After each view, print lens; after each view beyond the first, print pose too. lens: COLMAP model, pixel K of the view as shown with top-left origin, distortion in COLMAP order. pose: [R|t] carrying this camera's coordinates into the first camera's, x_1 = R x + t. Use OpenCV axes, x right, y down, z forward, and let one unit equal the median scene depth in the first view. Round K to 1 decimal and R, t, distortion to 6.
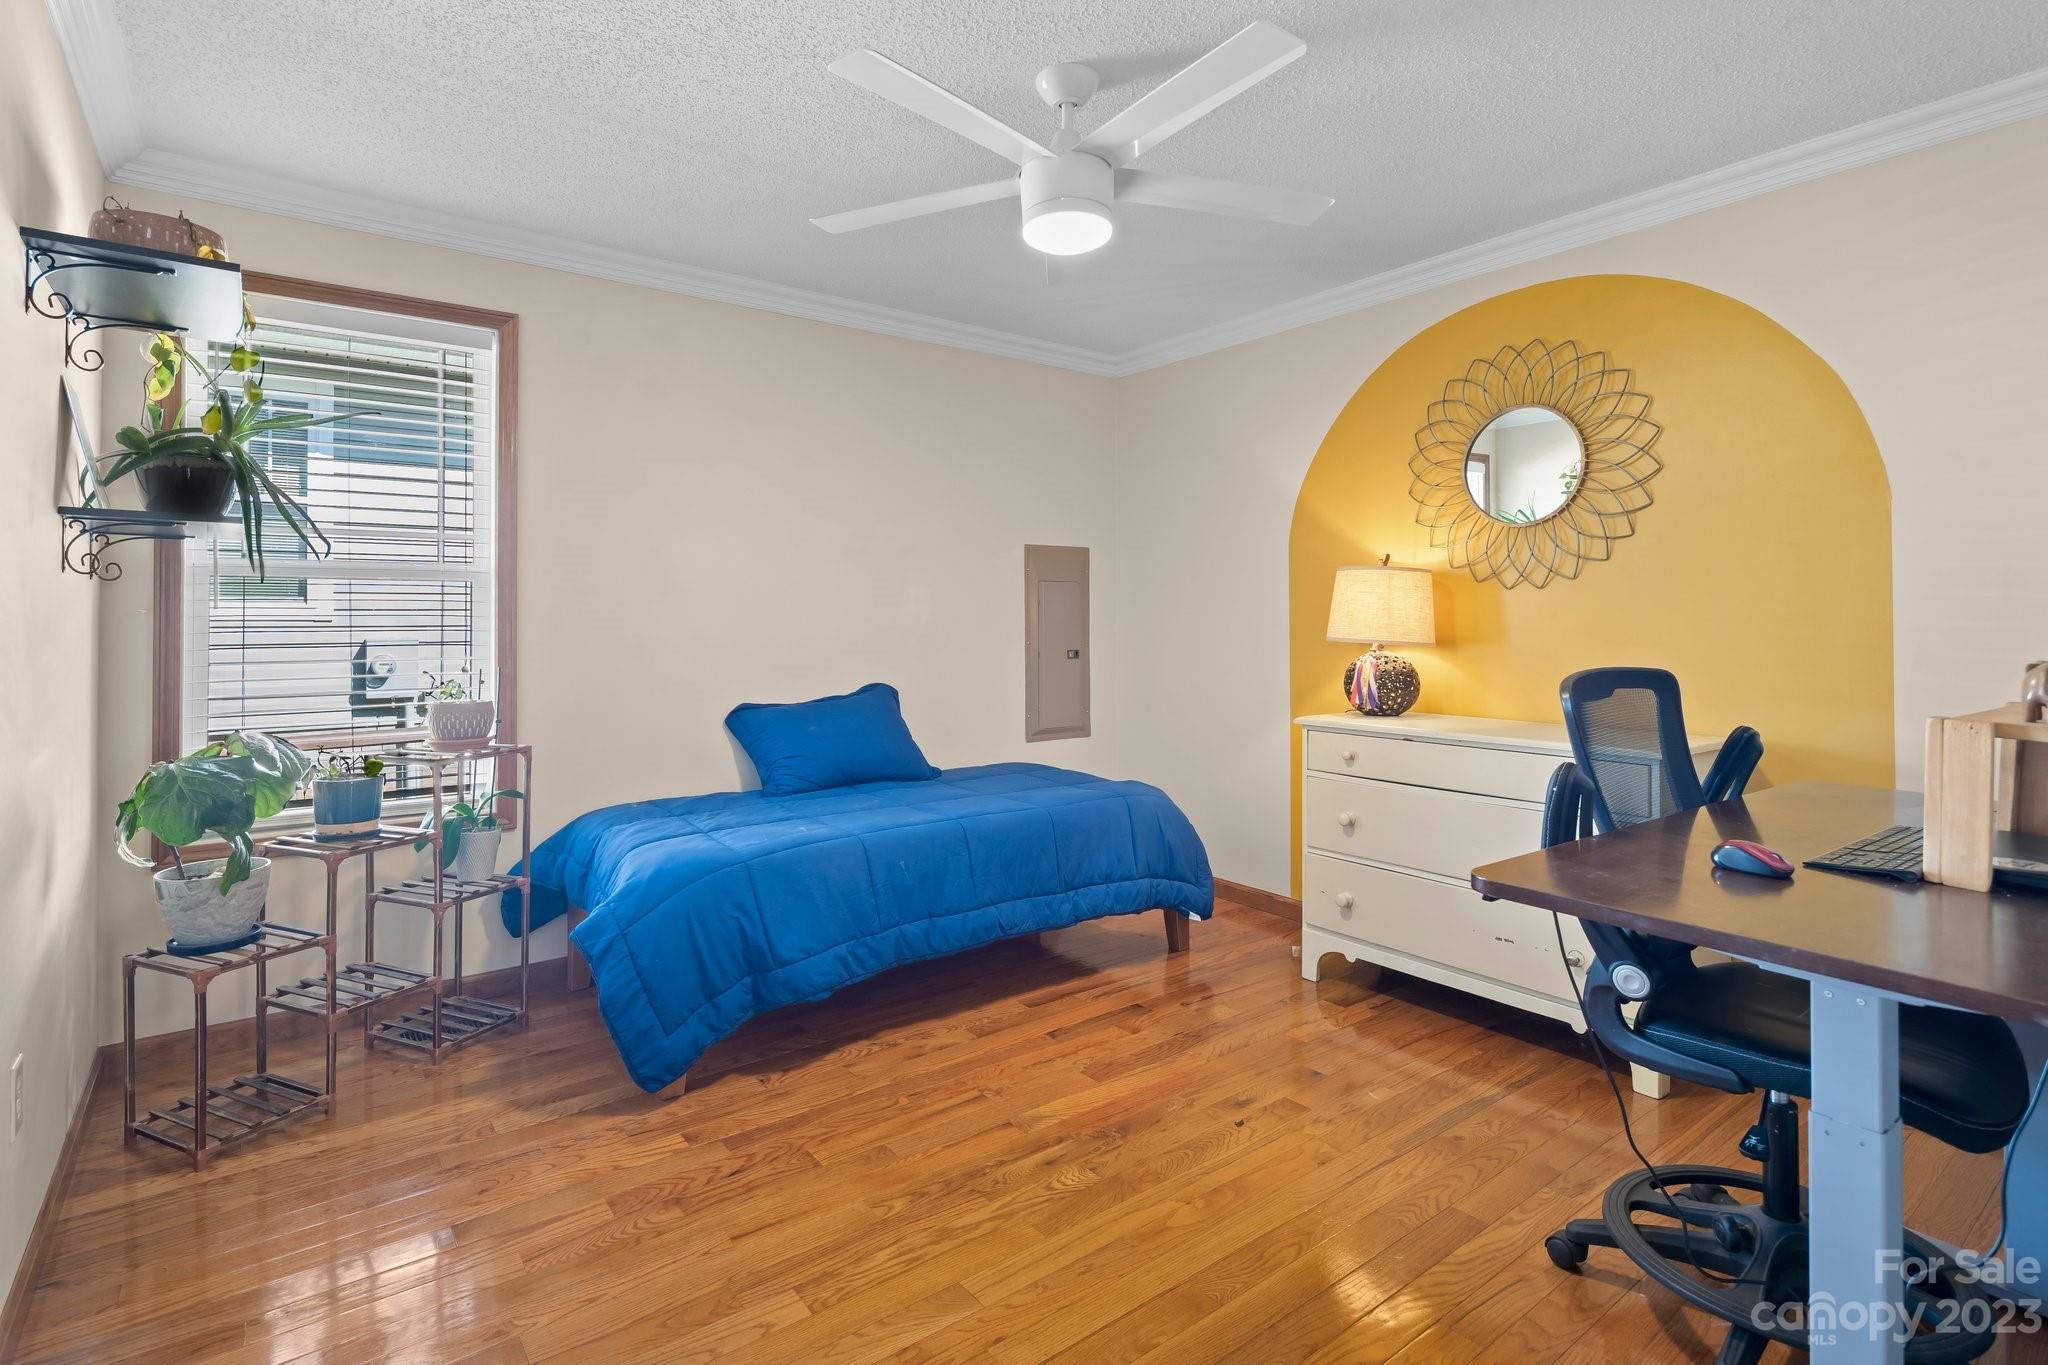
lens RADIAL K [[990.6, 0, 997.1], [0, 990.6, 616.7], [0, 0, 1]] dist [0.001512, -0.002989]
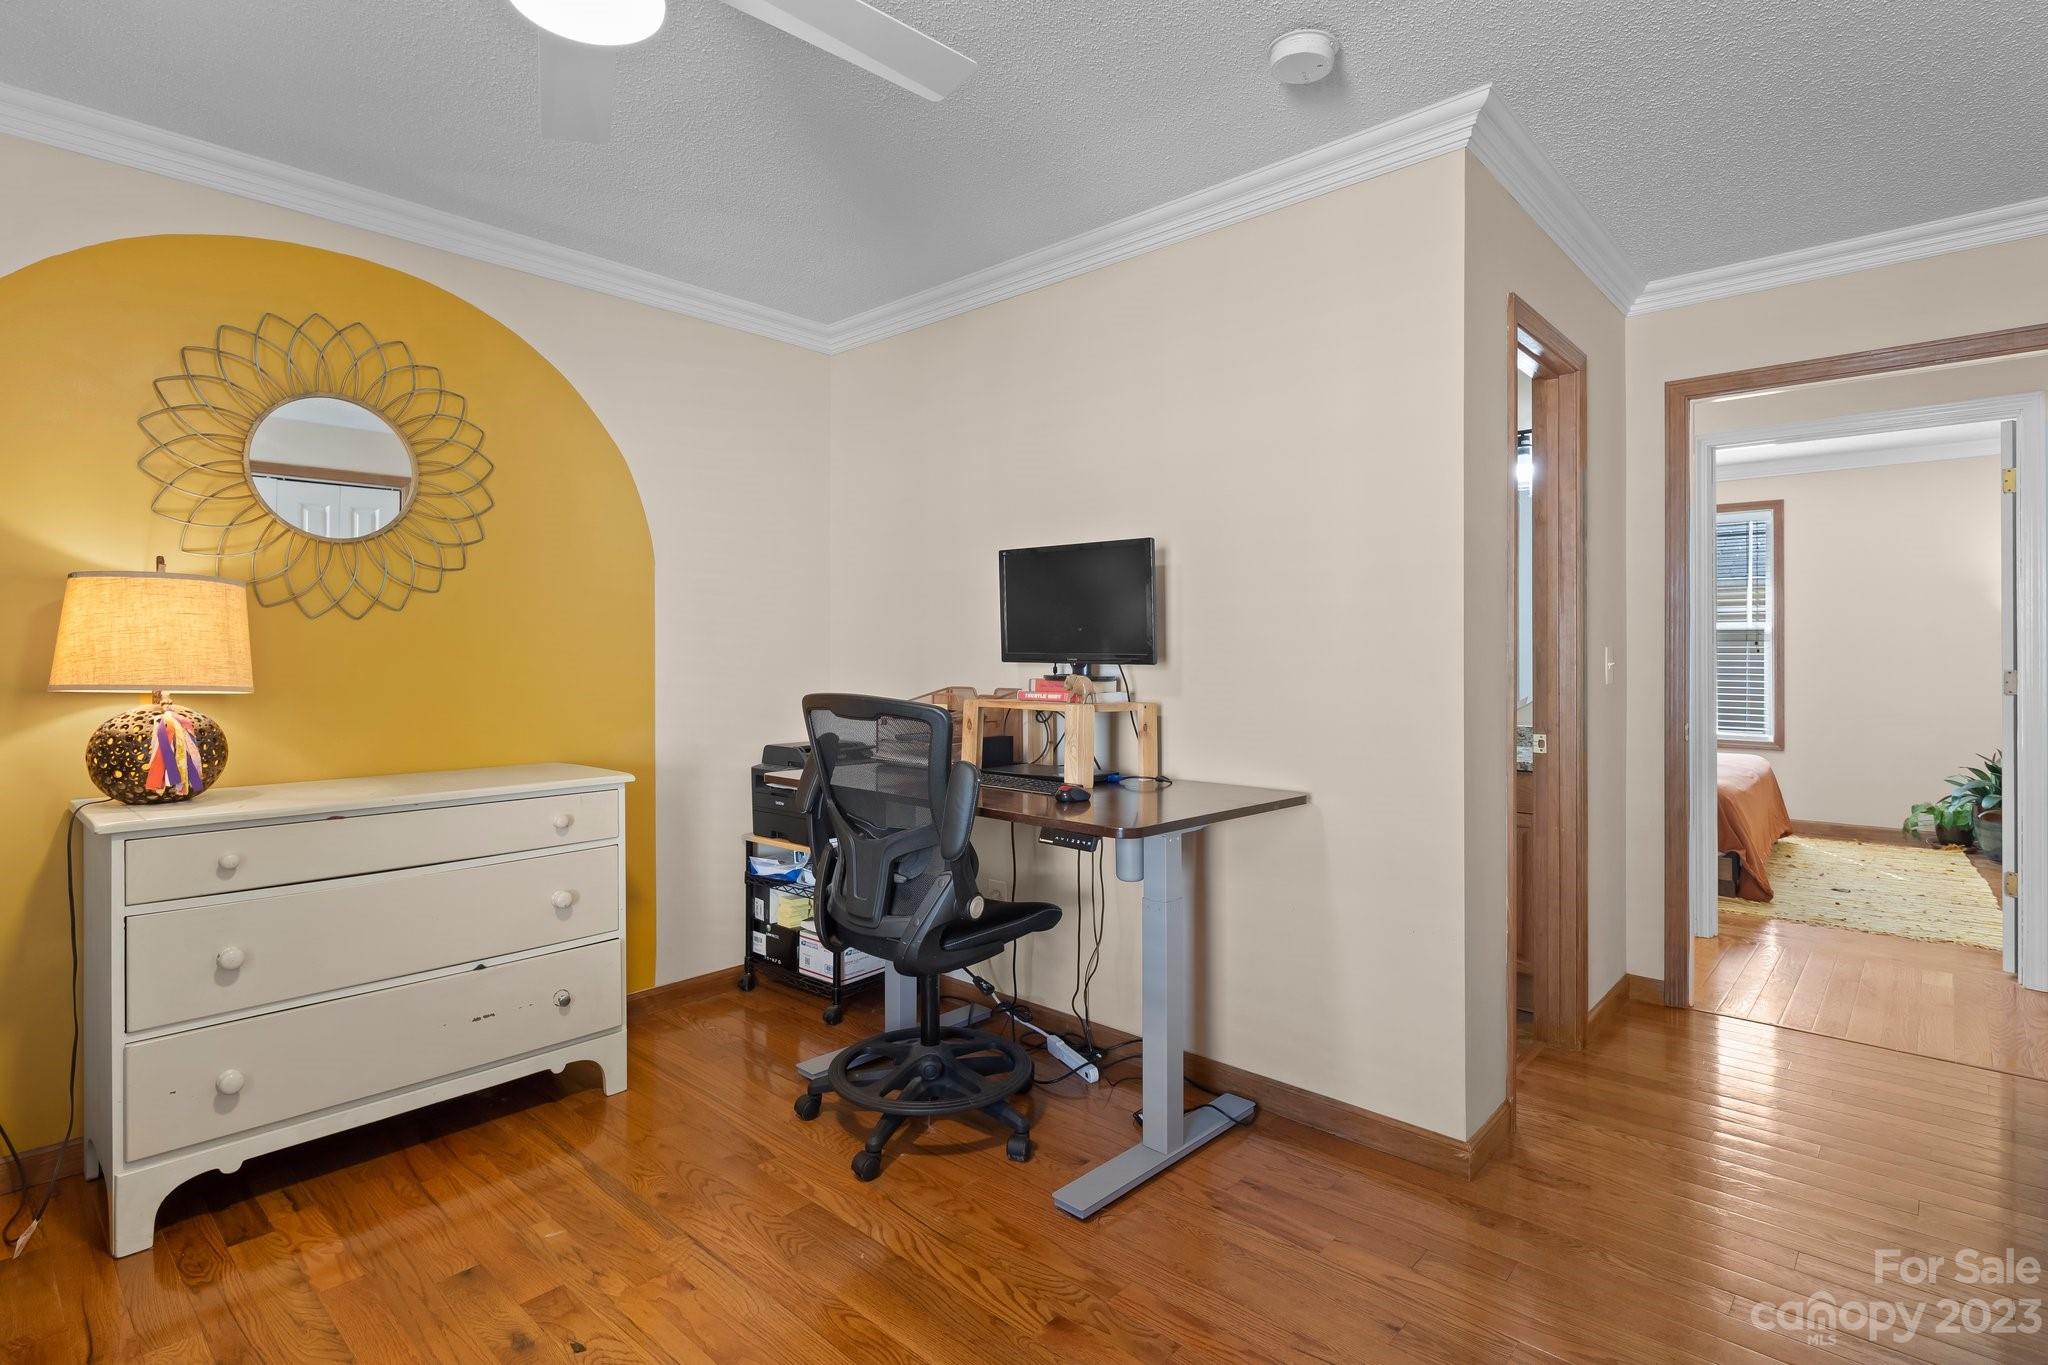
lens RADIAL K [[990.6, 0, 1020.7], [0, 990.6, 667.9], [0, 0, 1]] dist [0.001512, -0.002989]
pose [[-0.195753, -0.010505, 0.980597, -0.407946], [-0.001825, 0.999945, 0.010348, 0.003540], [-0.980651, 0.000236, -0.195762, 0.638641]]
